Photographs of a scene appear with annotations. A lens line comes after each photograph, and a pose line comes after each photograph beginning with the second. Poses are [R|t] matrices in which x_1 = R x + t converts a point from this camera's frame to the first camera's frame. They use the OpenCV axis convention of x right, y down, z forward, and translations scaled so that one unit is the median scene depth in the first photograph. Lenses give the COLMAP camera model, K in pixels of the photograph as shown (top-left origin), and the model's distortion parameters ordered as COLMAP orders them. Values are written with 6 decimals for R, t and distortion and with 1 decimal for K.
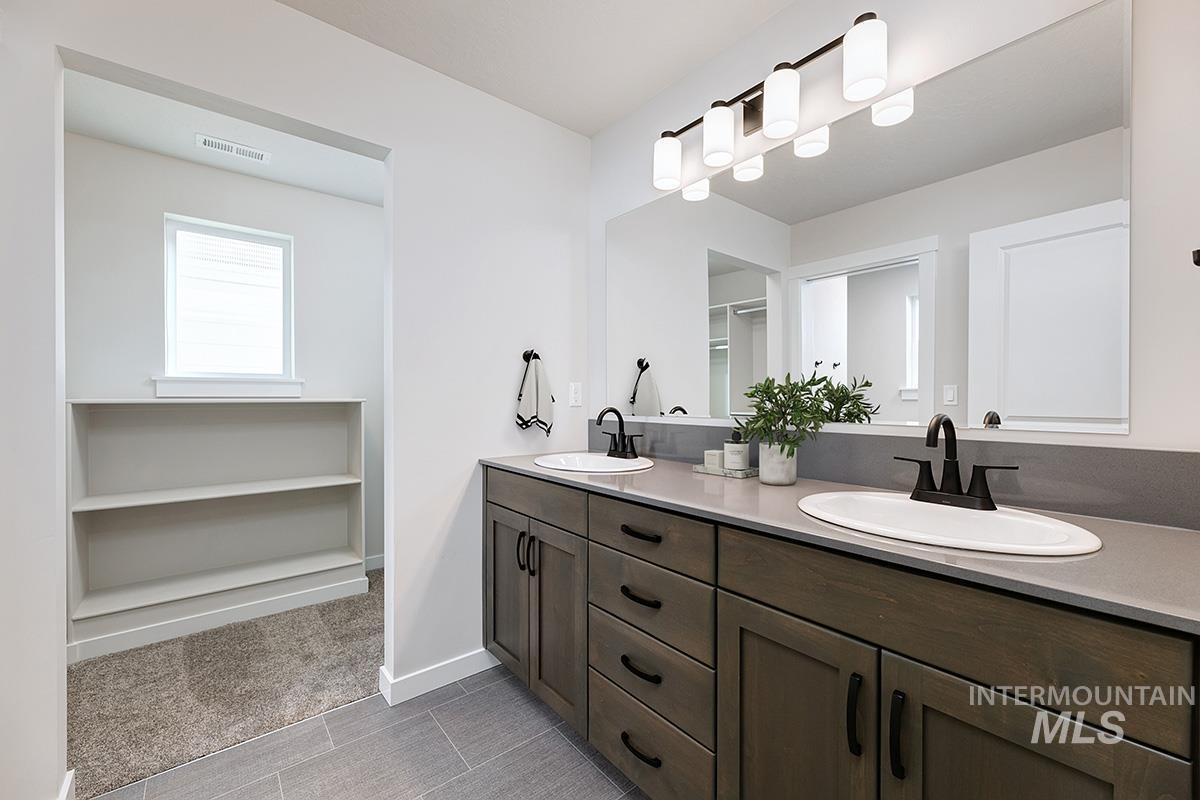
lens RADIAL K [[503.6, 0, 600.0], [0, 503.6, 400.0], [0, 0, 1]] dist [0.000817, -0.000002]
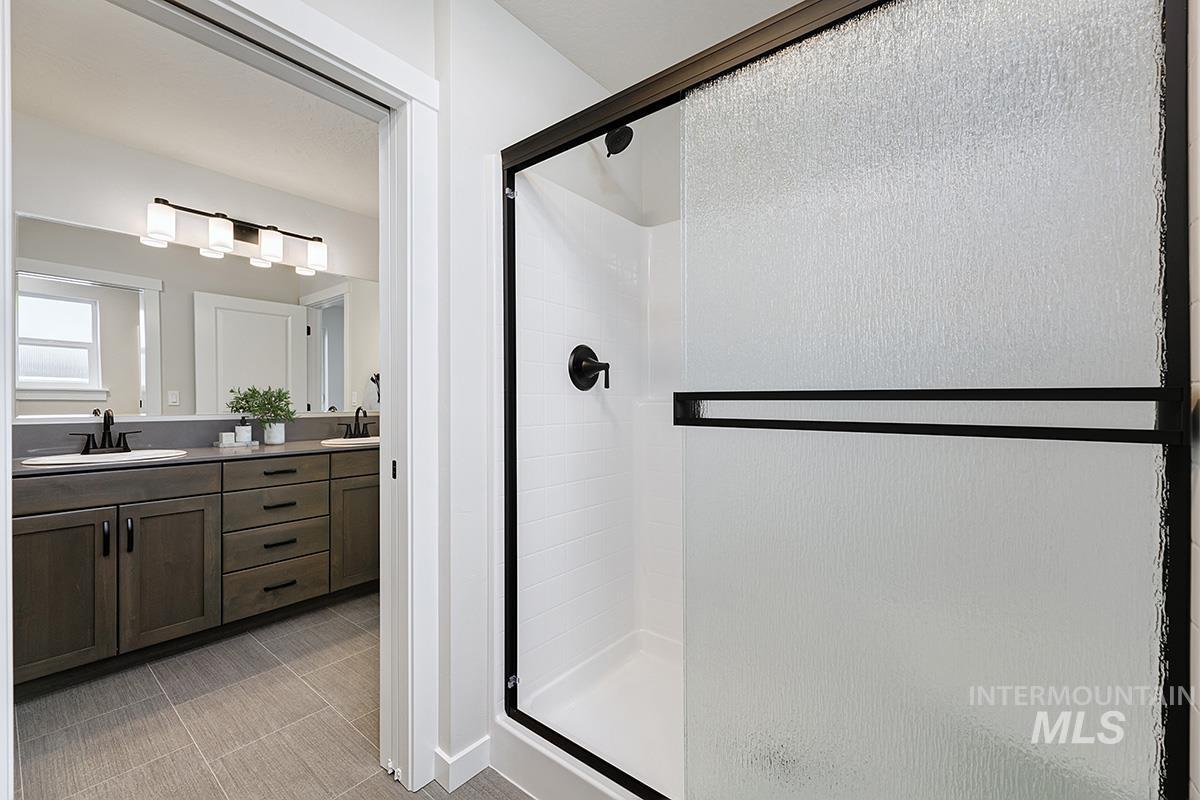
lens RADIAL K [[503.6, 0, 600.0], [0, 503.6, 400.0], [0, 0, 1]] dist [0.000817, -0.000002]
pose [[-0.215071, -0.011411, 0.976532, -1.803275], [0.000219, 0.999931, 0.011733, -0.027502], [-0.976598, 0.002737, -0.215054, 0.199331]]
